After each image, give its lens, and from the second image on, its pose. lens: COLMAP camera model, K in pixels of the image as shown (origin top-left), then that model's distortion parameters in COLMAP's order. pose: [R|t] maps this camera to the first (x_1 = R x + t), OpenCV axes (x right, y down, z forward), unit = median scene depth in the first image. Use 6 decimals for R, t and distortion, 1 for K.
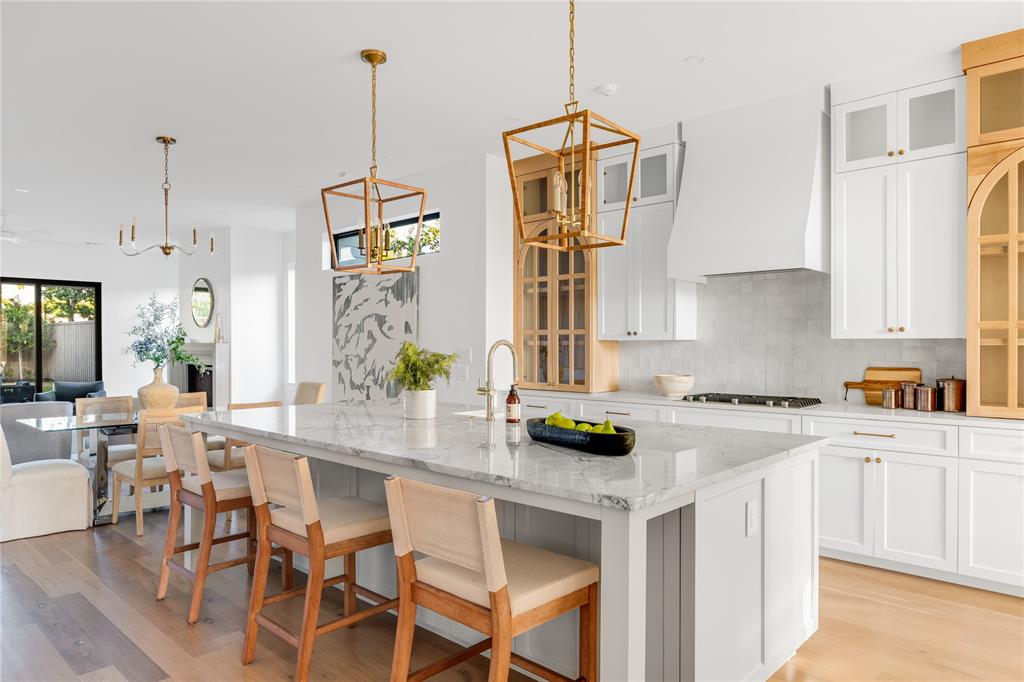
lens RADIAL K [[638.9, 0, 506.8], [0, 638.9, 348.5], [0, 0, 1]] dist [-0.012745, 0.001565]
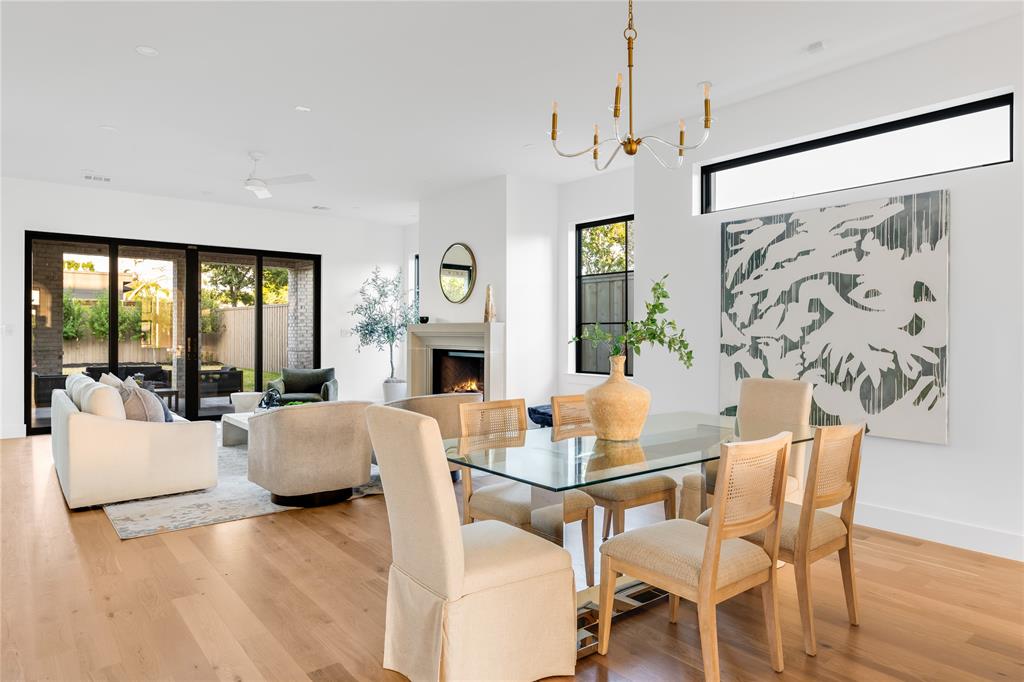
lens RADIAL K [[602.7, 0, 512.5], [0, 602.7, 334.7], [0, 0, 1]] dist [-0.007171, 0.004941]
pose [[0.990815, 0.005792, -0.135099, -0.418905], [-0.006295, 0.999975, -0.003296, 0.011698], [0.135076, 0.004116, 0.990827, 0.337204]]
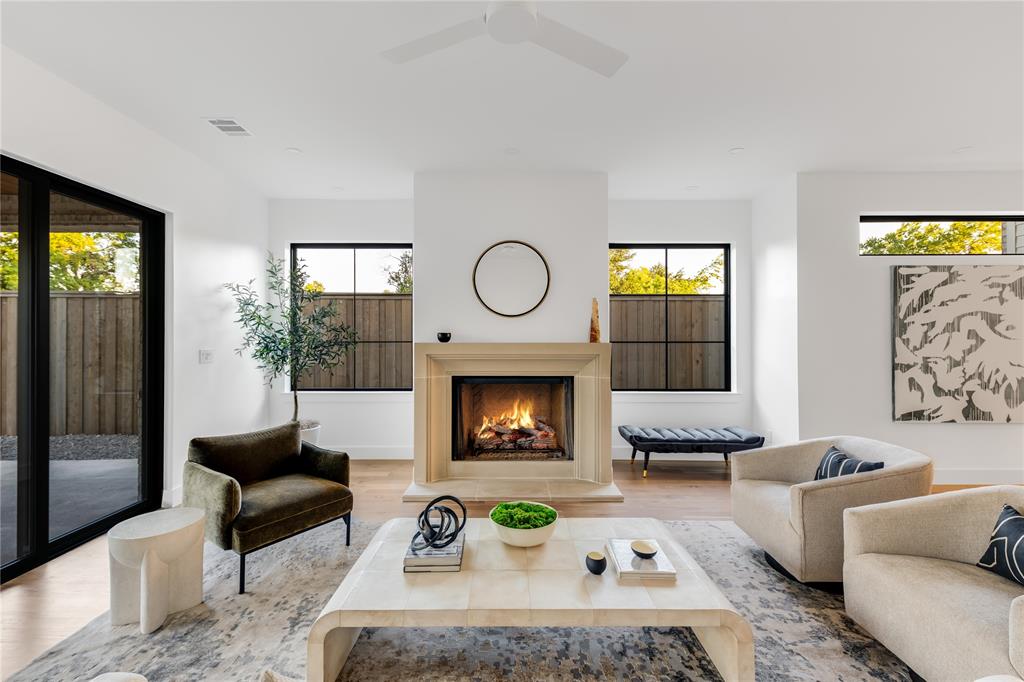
lens RADIAL K [[431.3, 0, 510.4], [0, 431.3, 345.0], [0, 0, 1]] dist [-0.001259, -0.000332]
pose [[0.755923, 0.004500, 0.654645, -1.065420], [0.002291, 0.999952, -0.009518, -0.002157], [-0.654656, 0.008695, 0.755877, 0.928063]]
